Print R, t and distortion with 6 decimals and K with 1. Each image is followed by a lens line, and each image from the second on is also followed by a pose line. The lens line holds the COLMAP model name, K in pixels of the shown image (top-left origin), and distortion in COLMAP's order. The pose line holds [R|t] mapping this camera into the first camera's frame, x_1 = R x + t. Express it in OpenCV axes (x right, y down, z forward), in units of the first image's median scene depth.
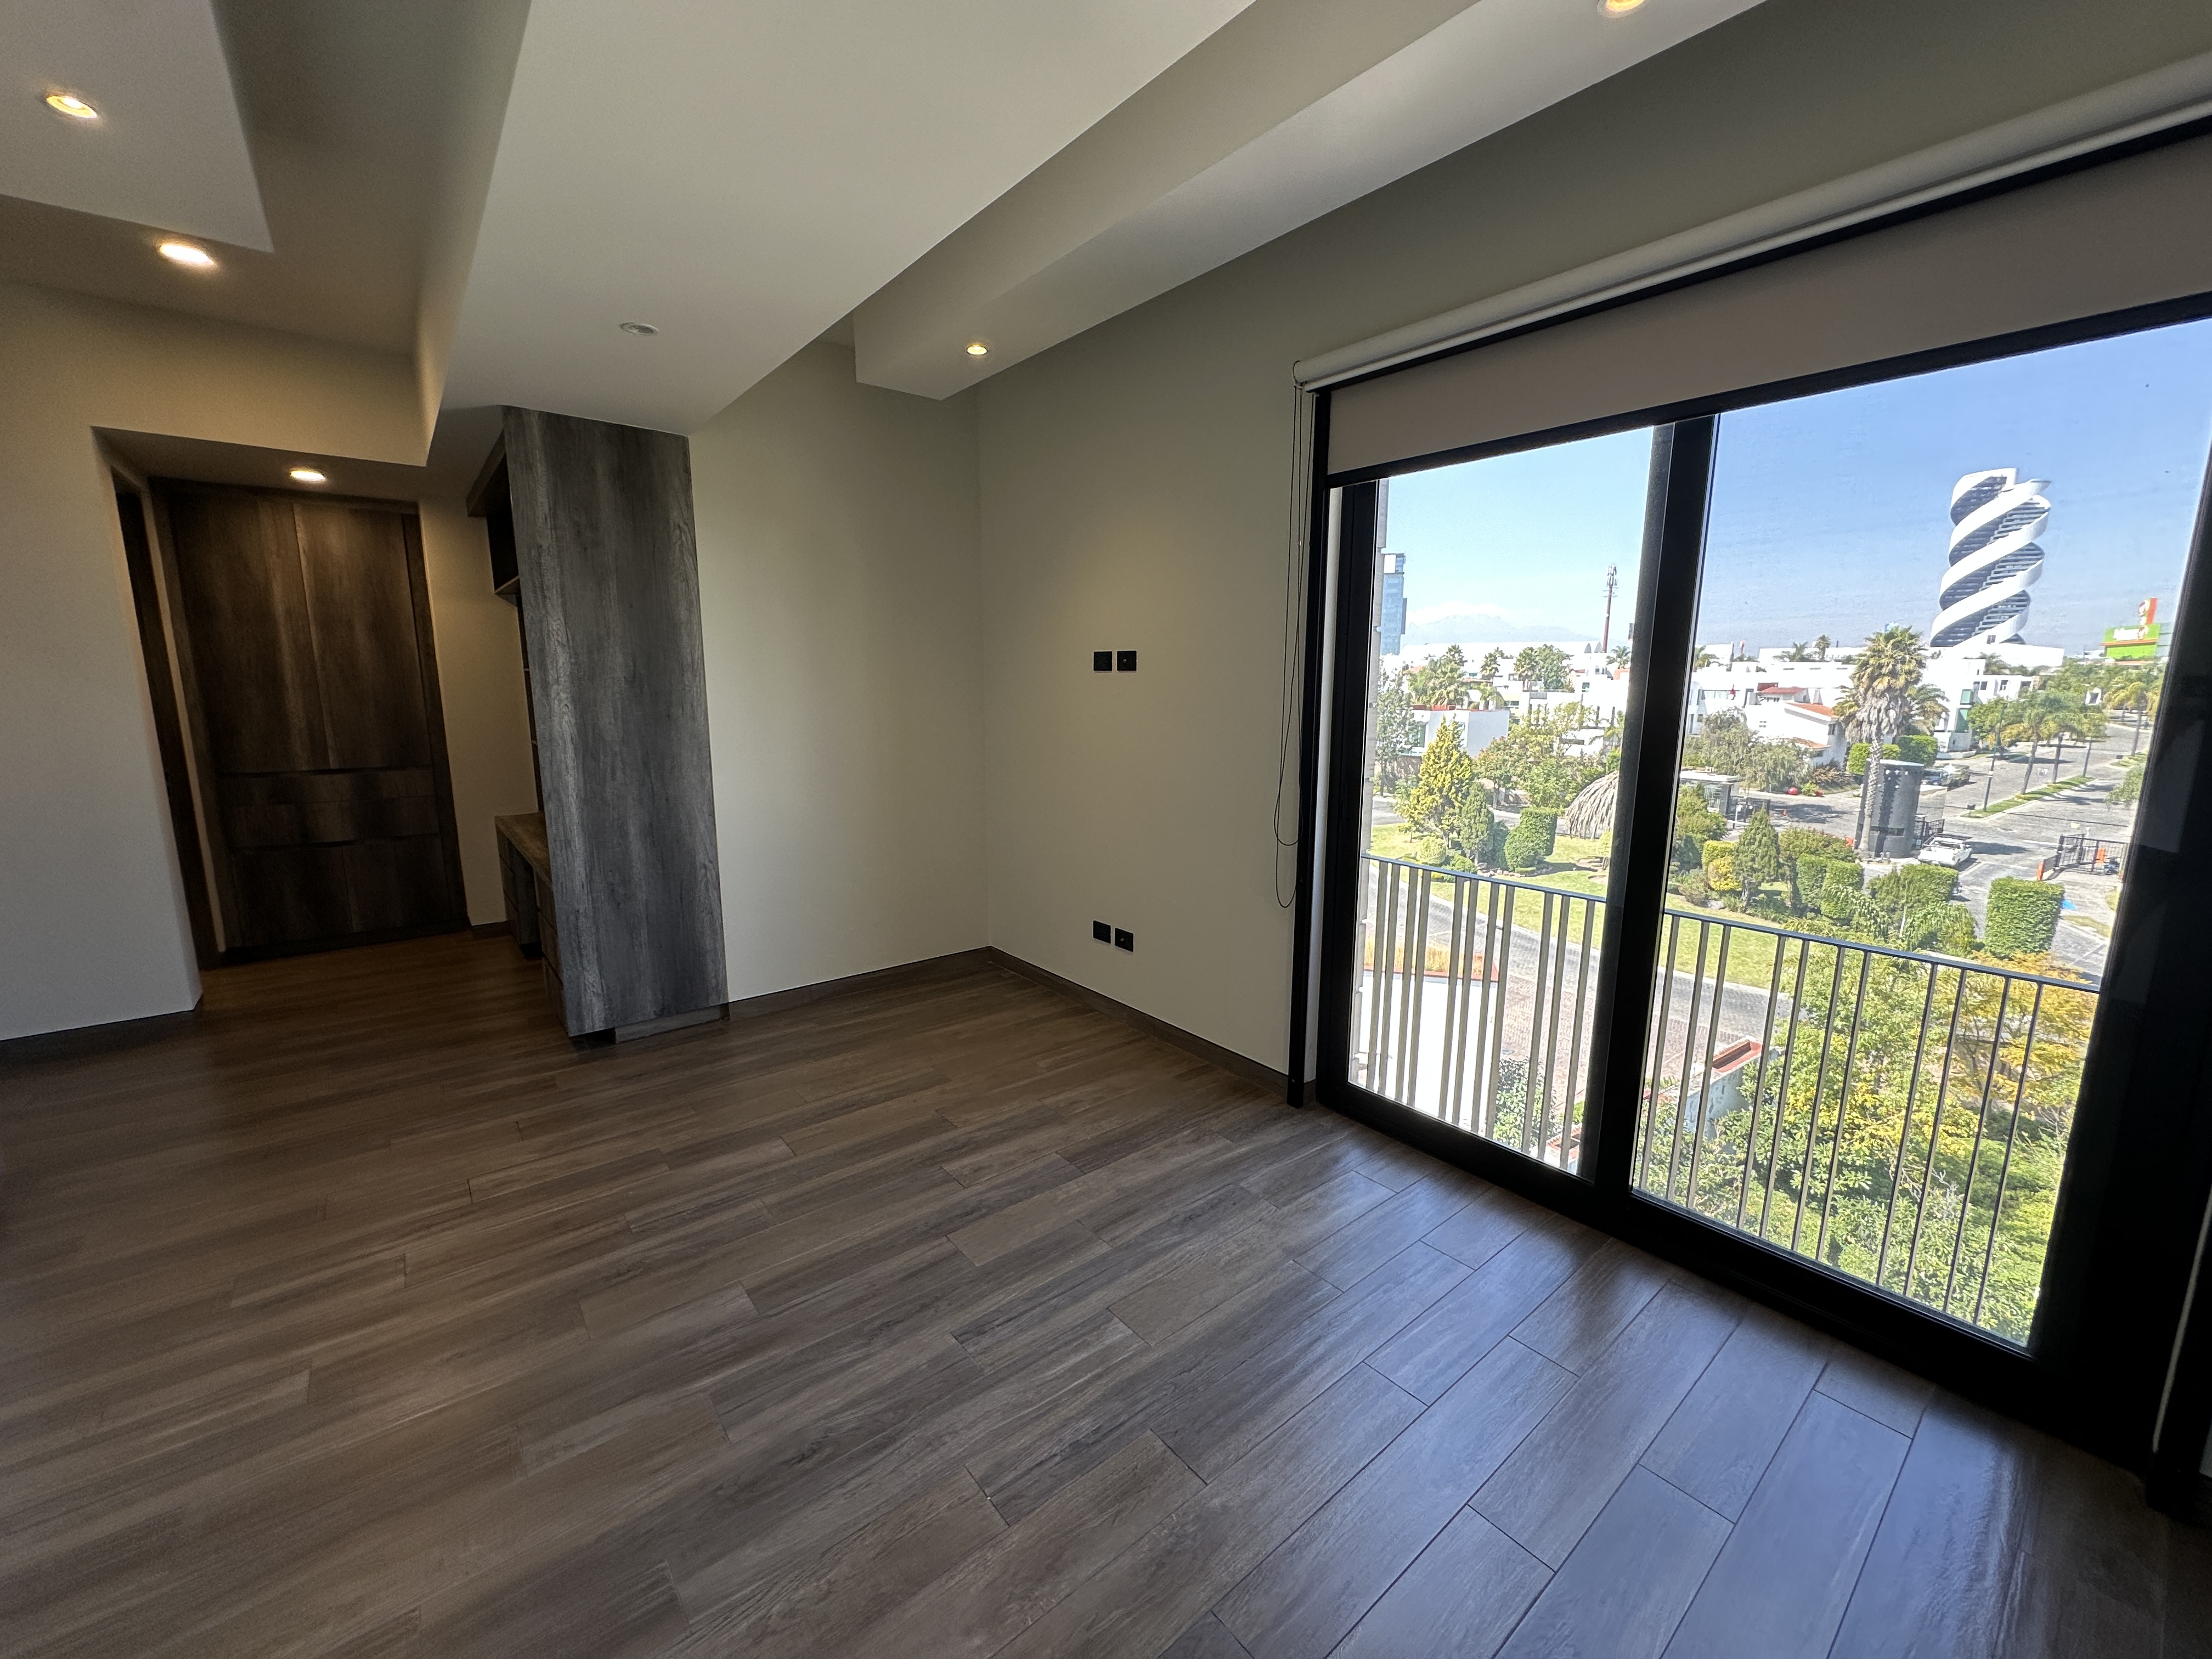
lens RADIAL K [[886.9, 0, 1100.3], [0, 886.9, 828.7], [0, 0, 1]] dist [0.008088, 0.000352]
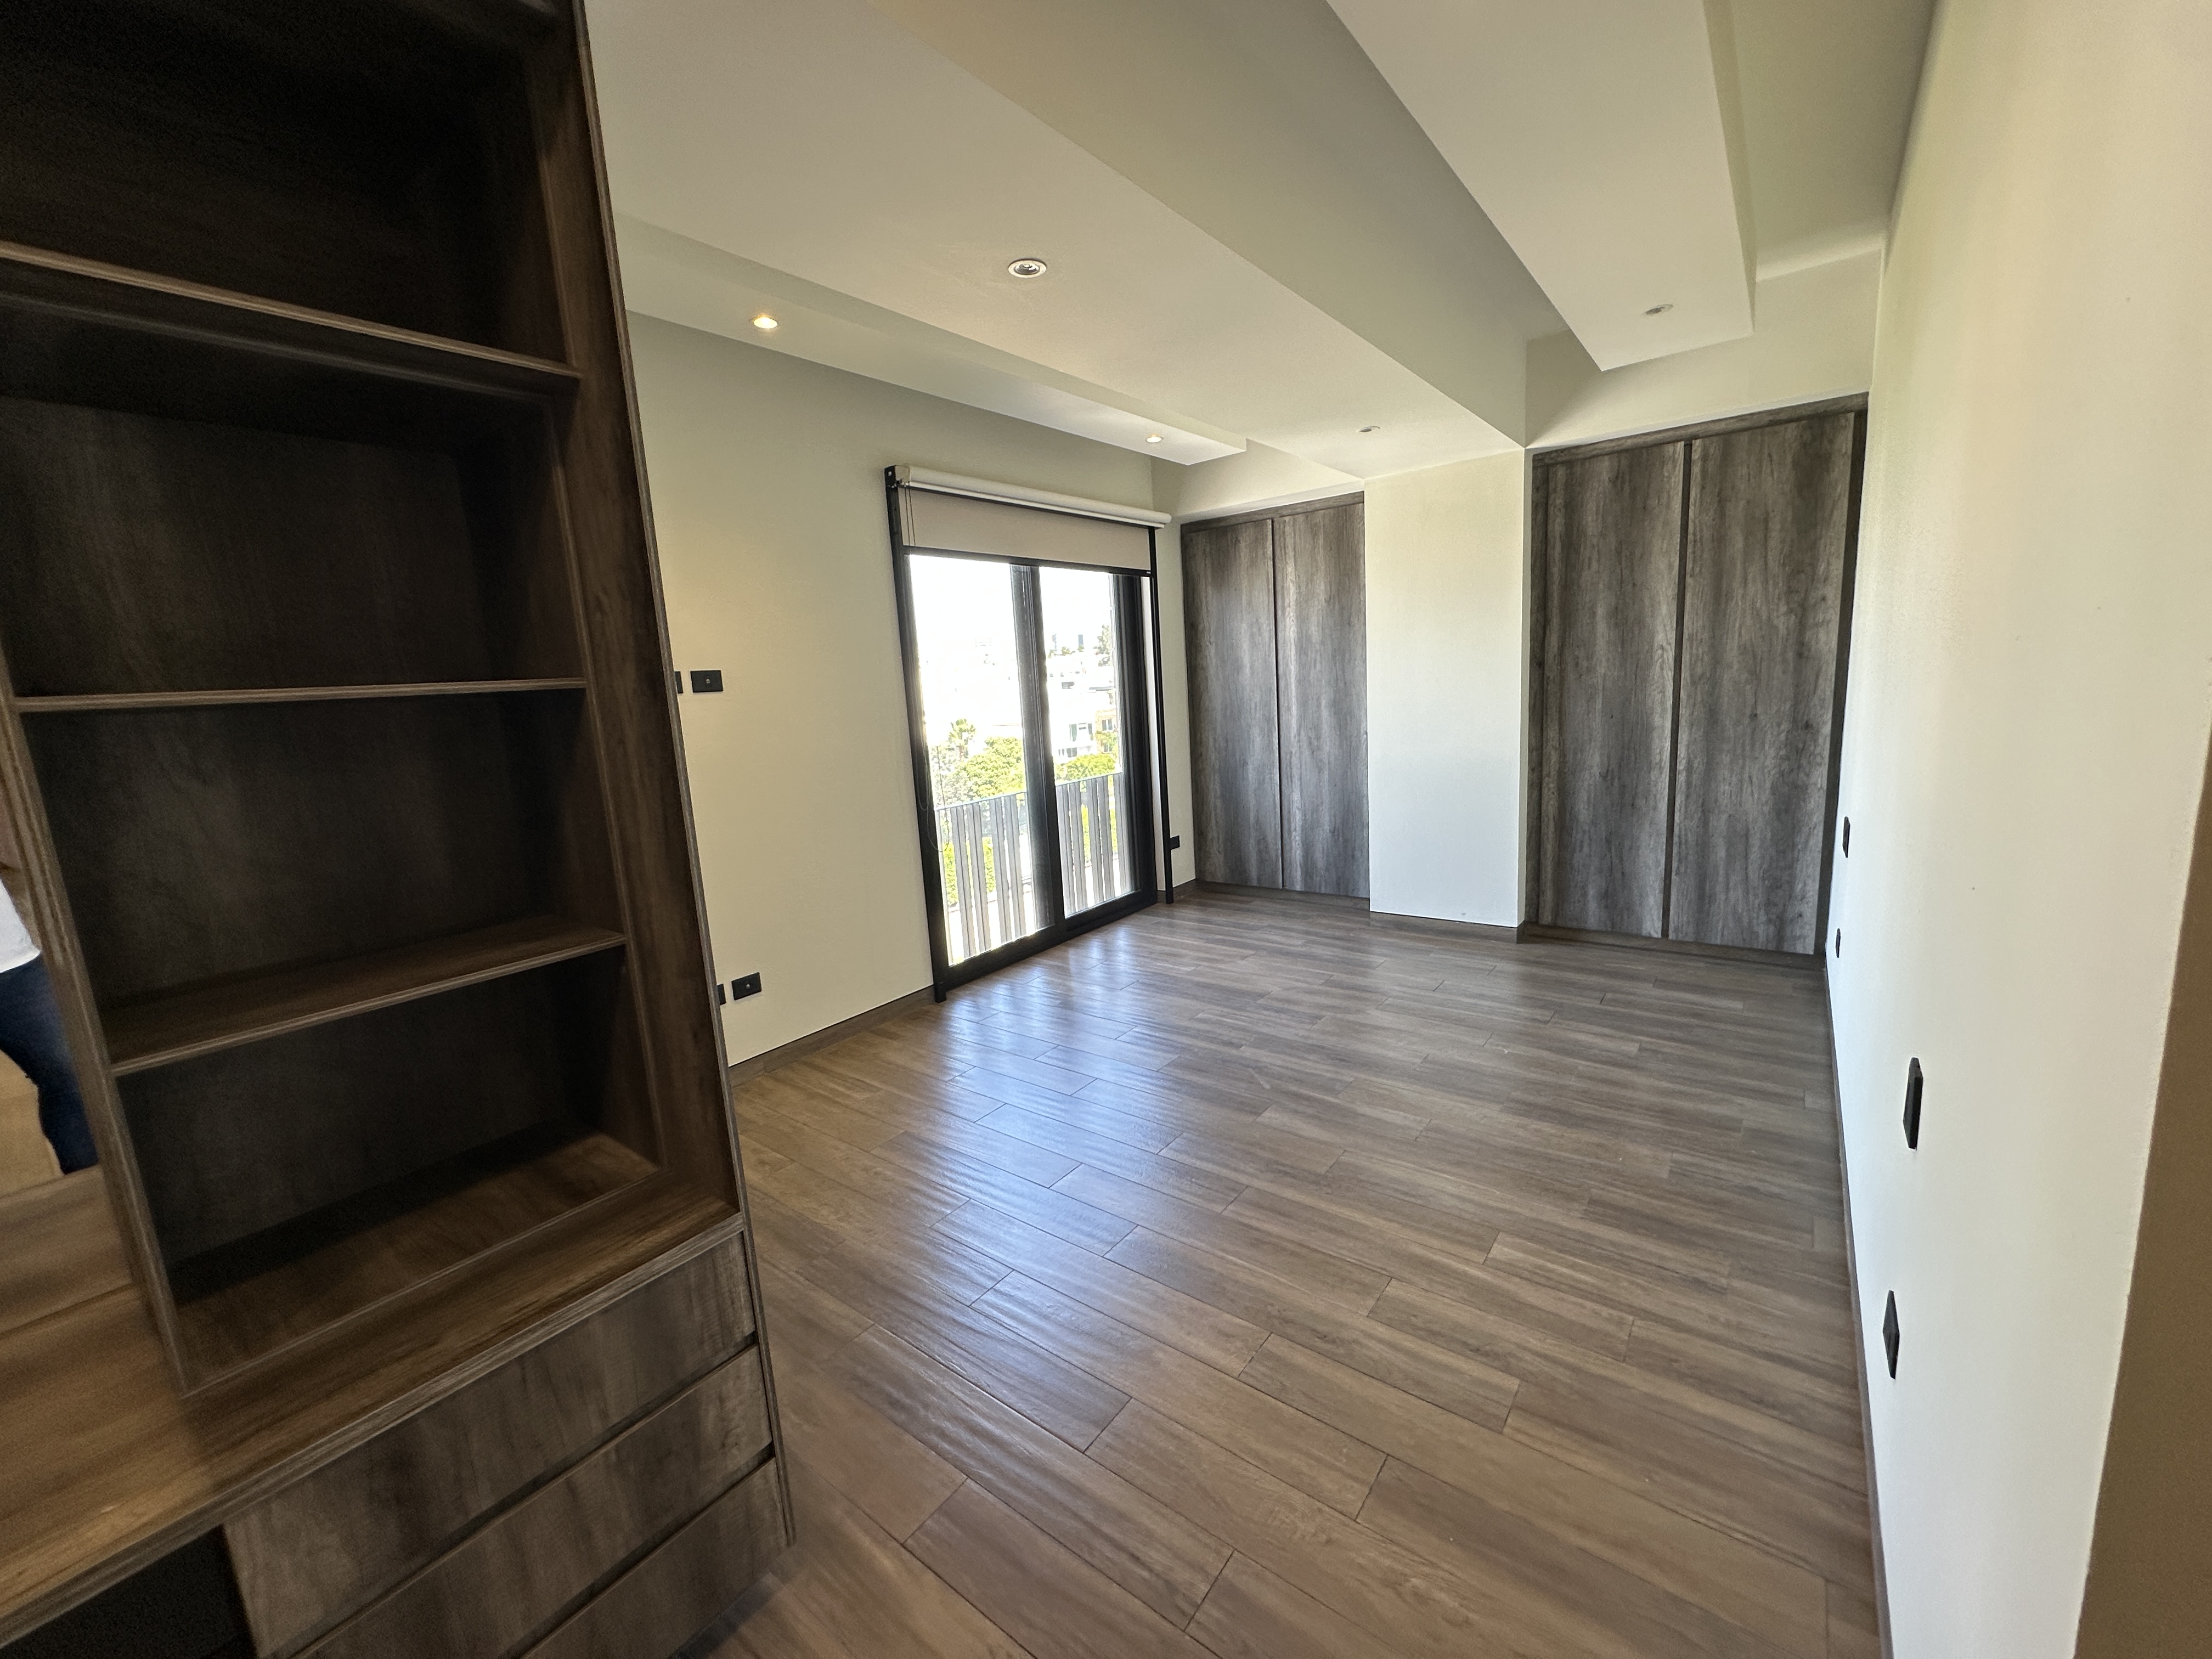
lens RADIAL K [[886.9, 0, 1100.3], [0, 886.9, 828.7], [0, 0, 1]] dist [0.008088, 0.000352]
pose [[-0.229251, -0.146268, 0.962315, -1.590436], [0.227560, 0.953194, 0.199093, -0.222616], [-0.946393, 0.264627, -0.185235, 1.370496]]
